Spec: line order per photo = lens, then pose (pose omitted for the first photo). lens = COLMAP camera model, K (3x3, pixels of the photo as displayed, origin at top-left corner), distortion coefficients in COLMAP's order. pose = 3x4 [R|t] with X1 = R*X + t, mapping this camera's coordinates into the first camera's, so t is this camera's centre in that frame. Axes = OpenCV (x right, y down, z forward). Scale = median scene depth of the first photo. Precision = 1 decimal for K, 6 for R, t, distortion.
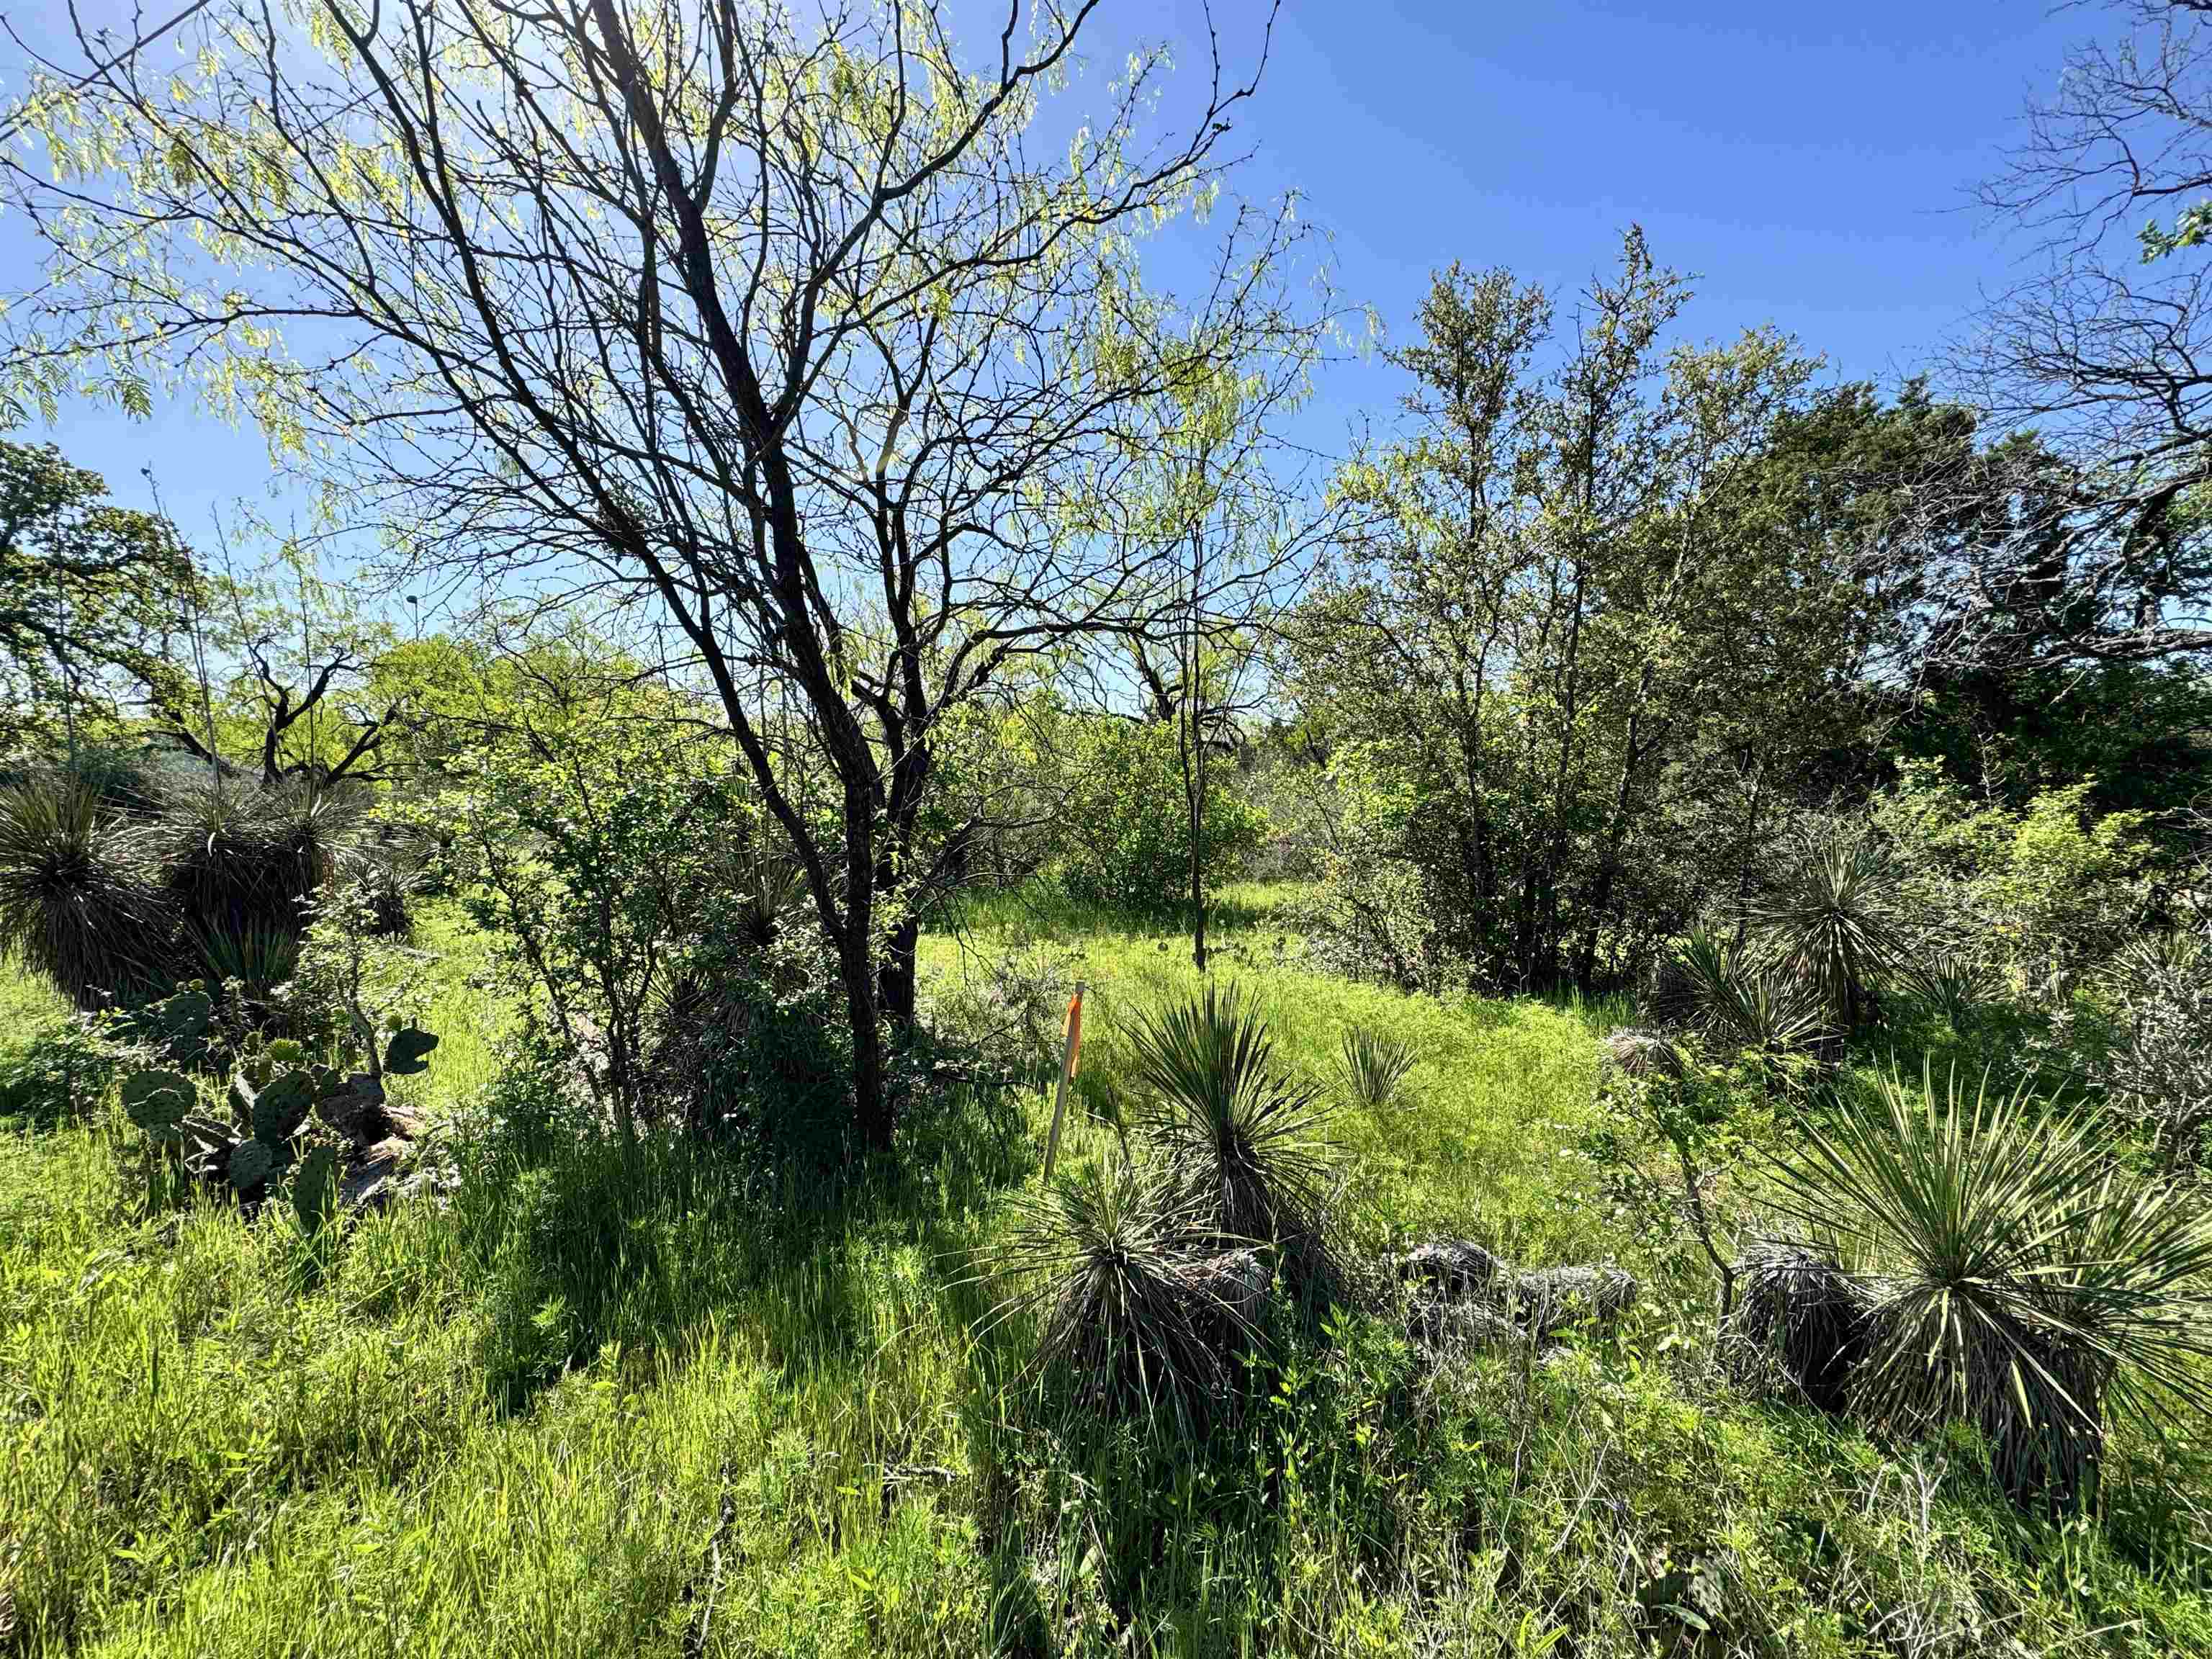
lens RADIAL K [[883.2, 0, 1106.0], [0, 883.2, 829.5], [0, 0, 1]] dist [0.013117, 0.000000]
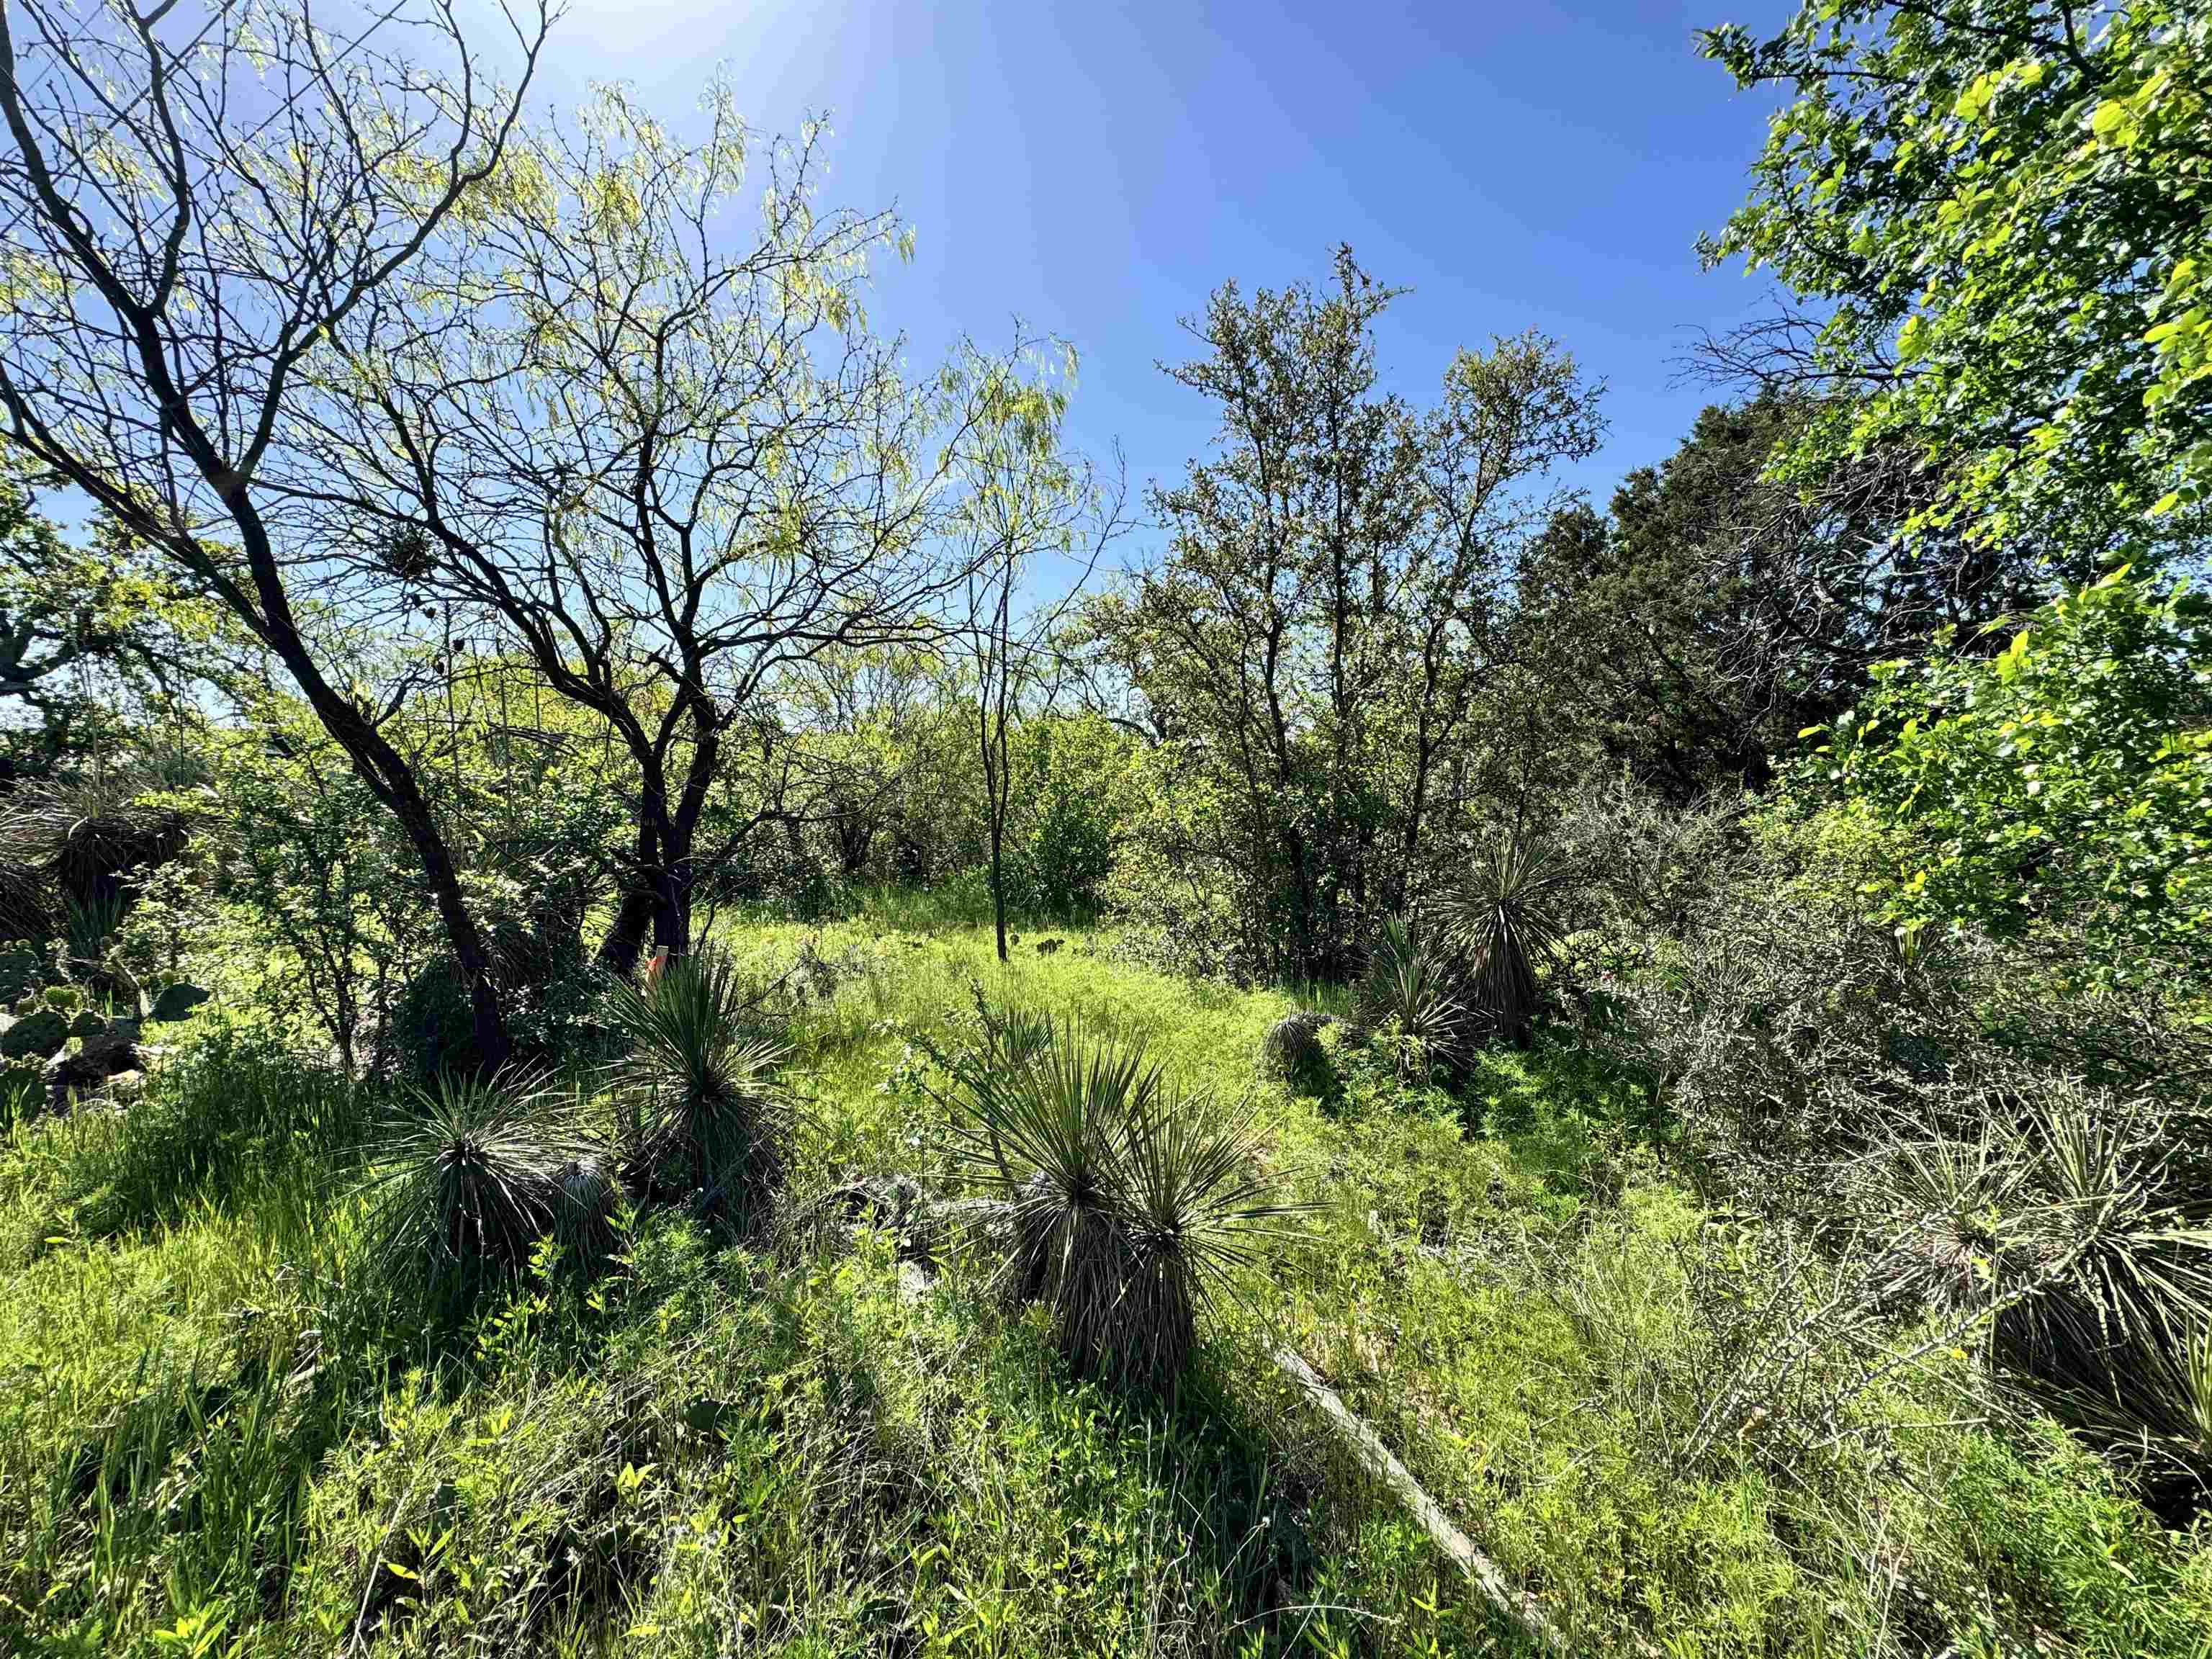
lens RADIAL K [[894.6, 0, 1106.0], [0, 894.6, 829.5], [0, 0, 1]] dist [0.000955, 0.000172]
pose [[0.996573, 0.004779, -0.082584, 0.278428], [-0.005360, 0.999962, -0.006820, 0.010748], [0.082548, 0.007239, 0.996561, -0.041863]]
